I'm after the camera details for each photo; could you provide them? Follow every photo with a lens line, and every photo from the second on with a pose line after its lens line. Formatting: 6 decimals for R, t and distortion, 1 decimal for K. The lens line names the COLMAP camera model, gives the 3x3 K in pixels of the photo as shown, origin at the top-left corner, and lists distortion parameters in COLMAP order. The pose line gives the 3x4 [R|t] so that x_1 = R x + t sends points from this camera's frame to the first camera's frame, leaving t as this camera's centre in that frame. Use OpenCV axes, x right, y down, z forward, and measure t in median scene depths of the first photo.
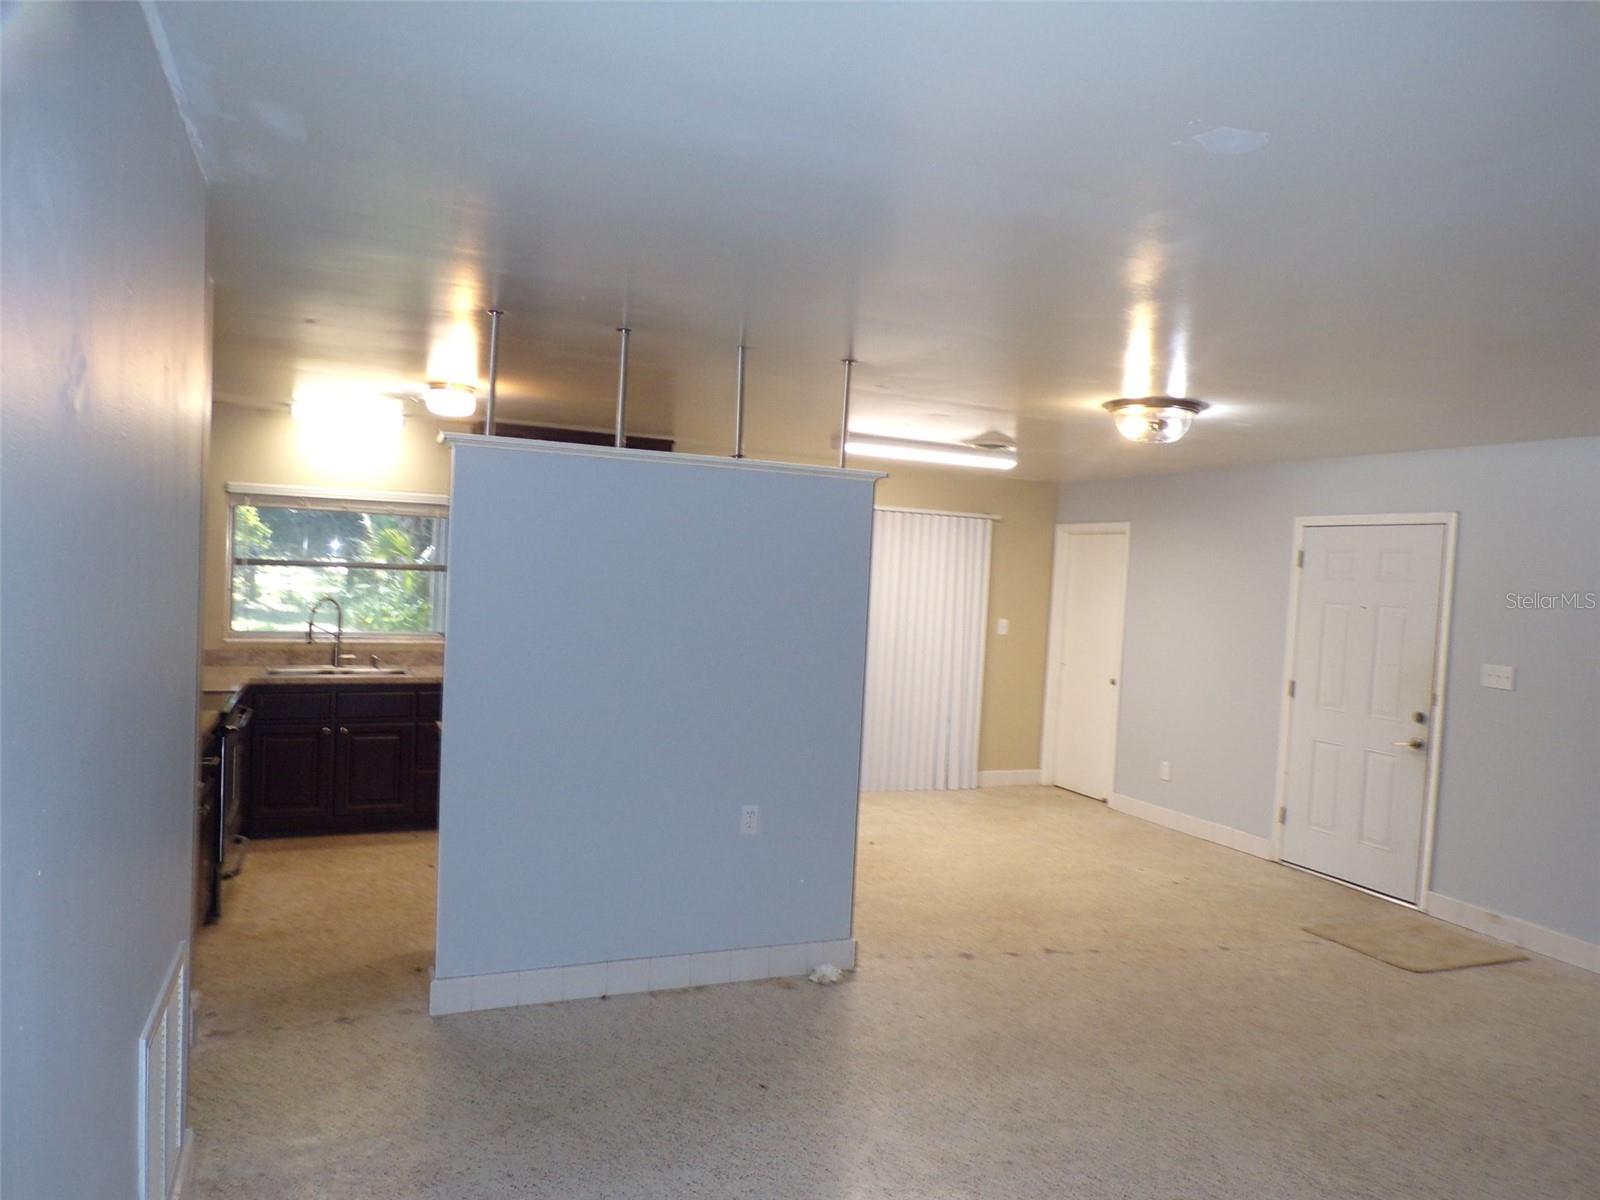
lens RADIAL K [[1108.0, 0, 820.6], [0, 1108.0, 620.5], [0, 0, 1]] dist [0.004967, 0.000557]
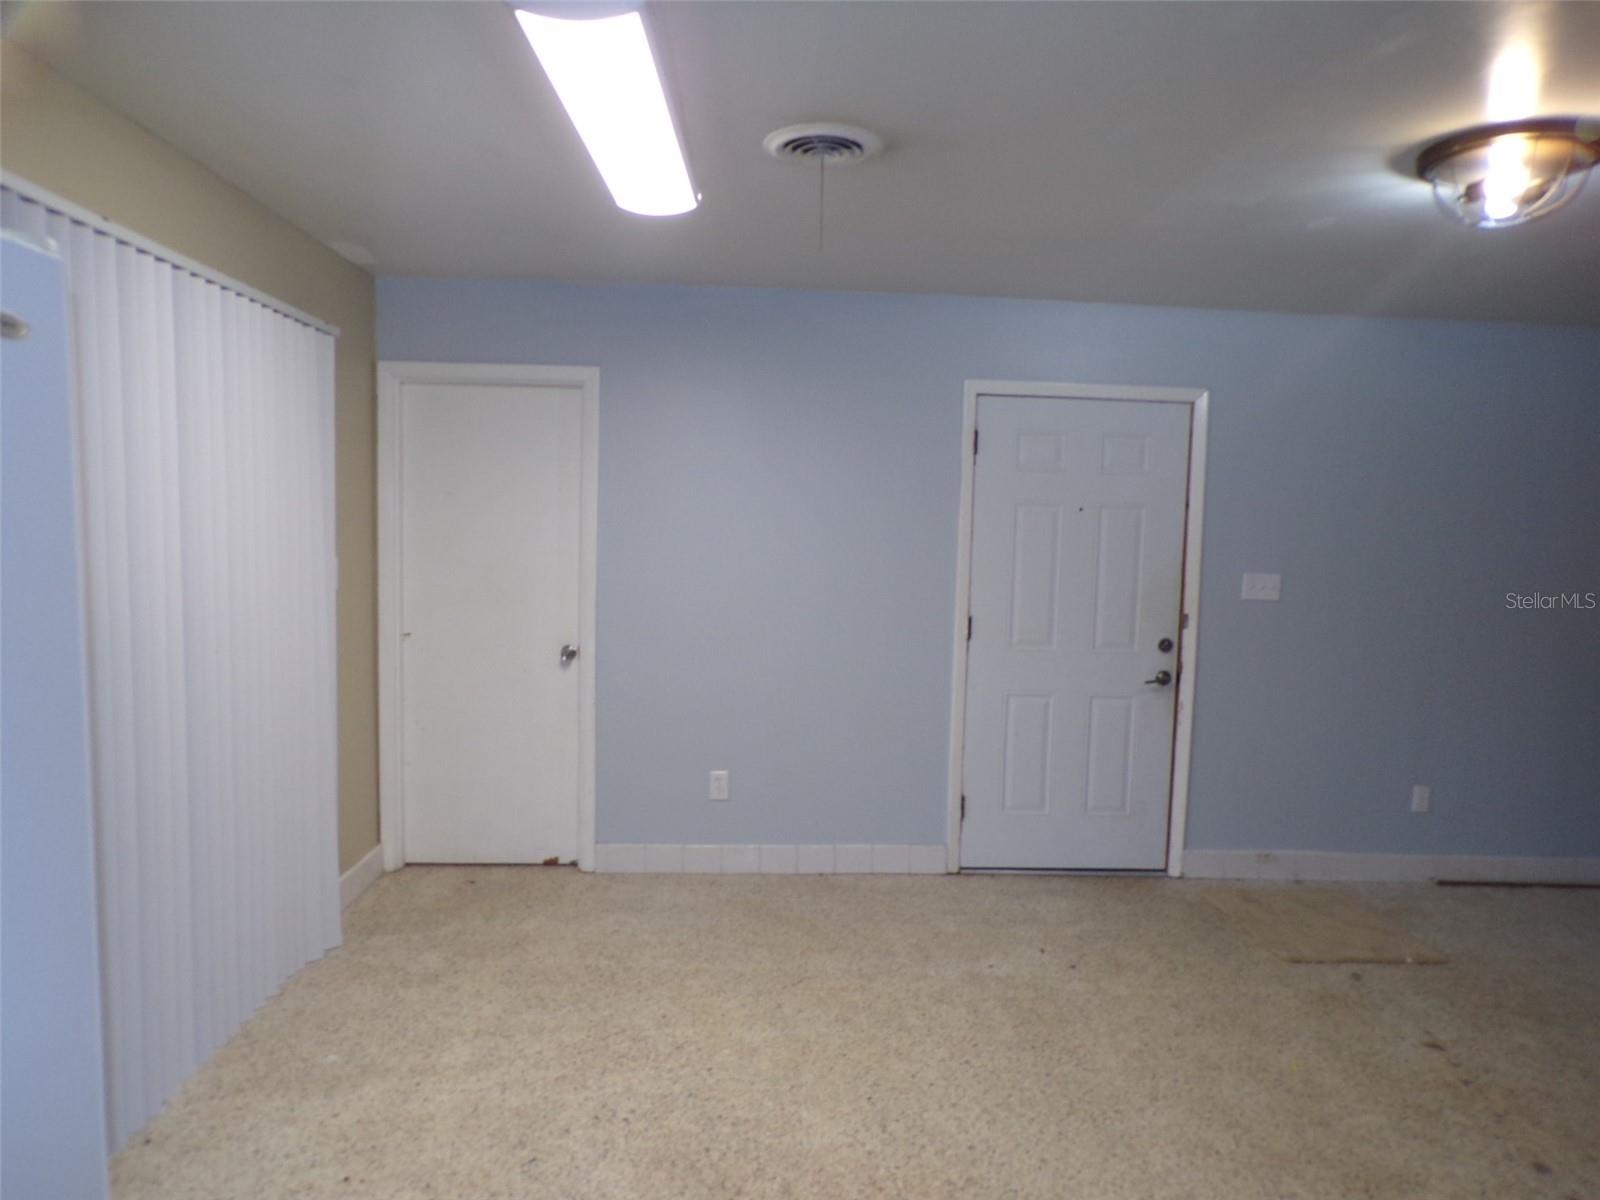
lens RADIAL K [[1108.1, 0, 805.1], [0, 1108.1, 624.3], [0, 0, 1]] dist [0.020955, -0.000817]
pose [[0.357069, -0.138413, 0.923766, -0.300739], [0.032440, 0.990201, 0.135829, -0.046209], [-0.933514, -0.018533, 0.358060, 0.972761]]
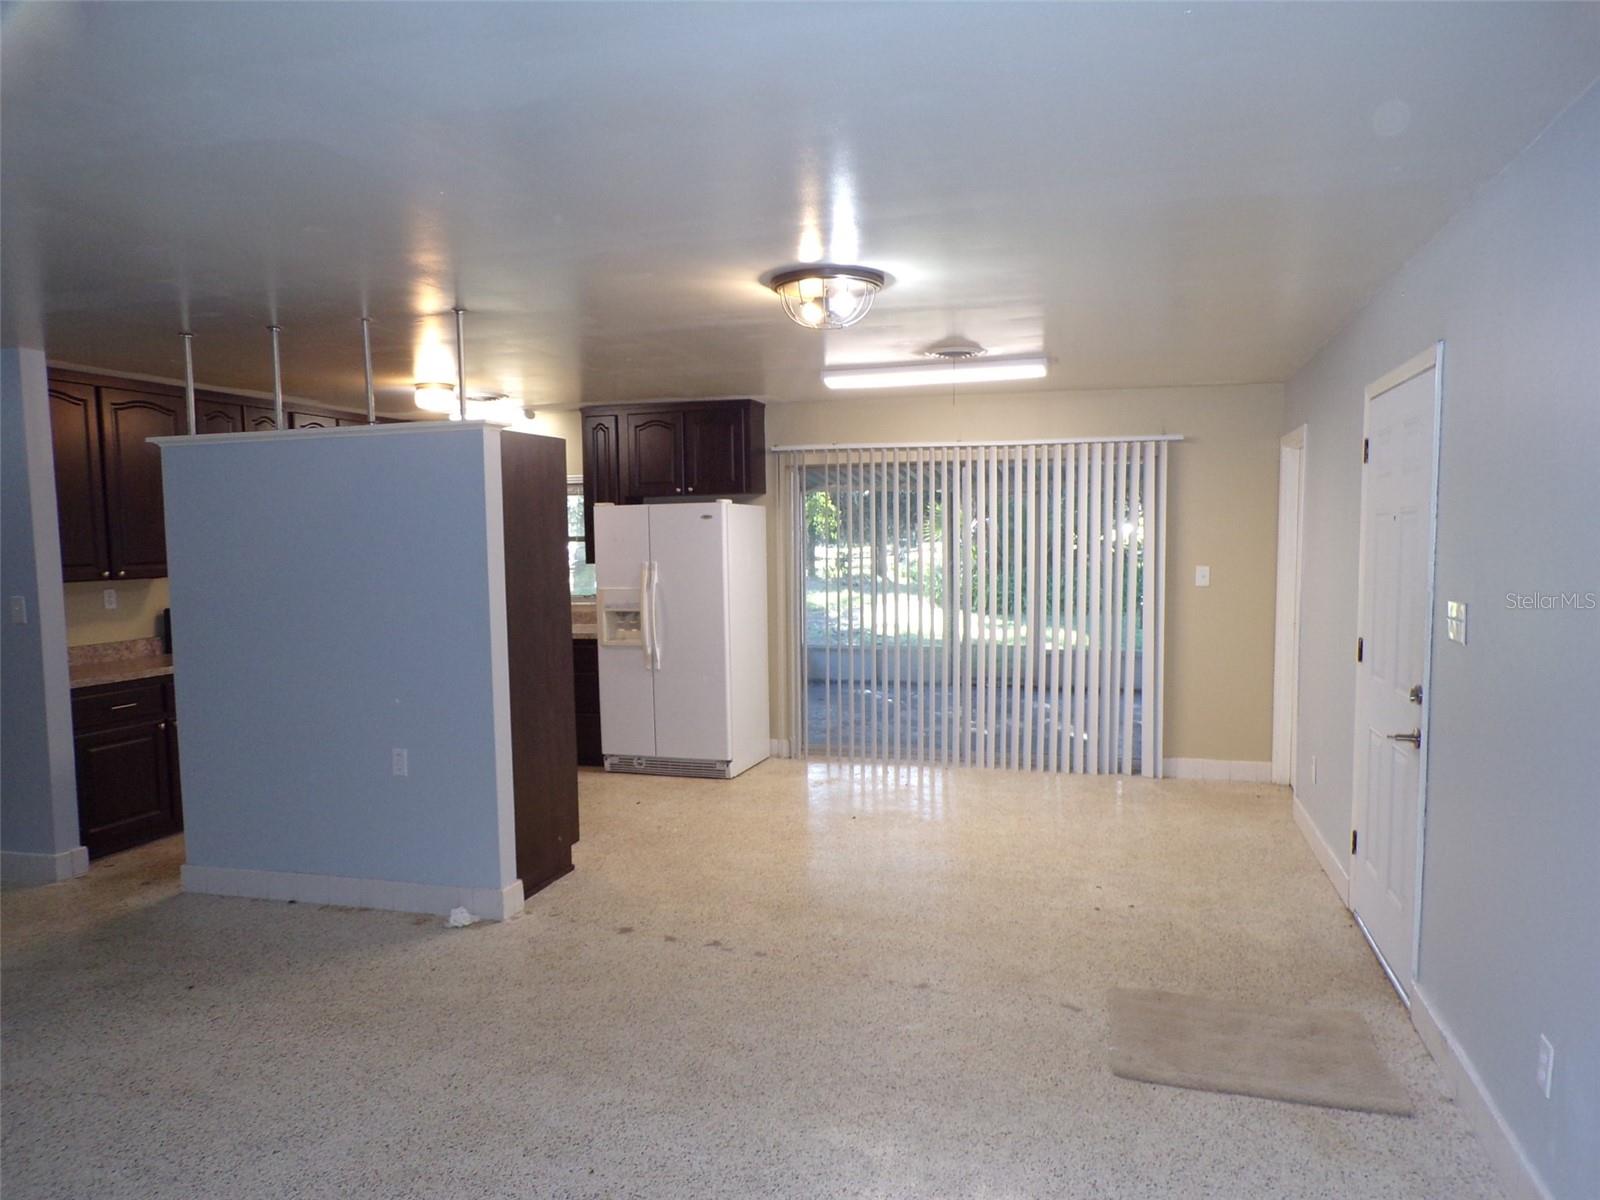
lens RADIAL K [[1108.1, 0, 805.1], [0, 1108.1, 624.3], [0, 0, 1]] dist [0.020955, -0.000817]
pose [[0.758982, -0.010895, -0.651020, 0.694367], [0.027013, 0.999526, 0.014765, 0.032687], [0.650551, -0.028792, 0.758917, 0.334930]]
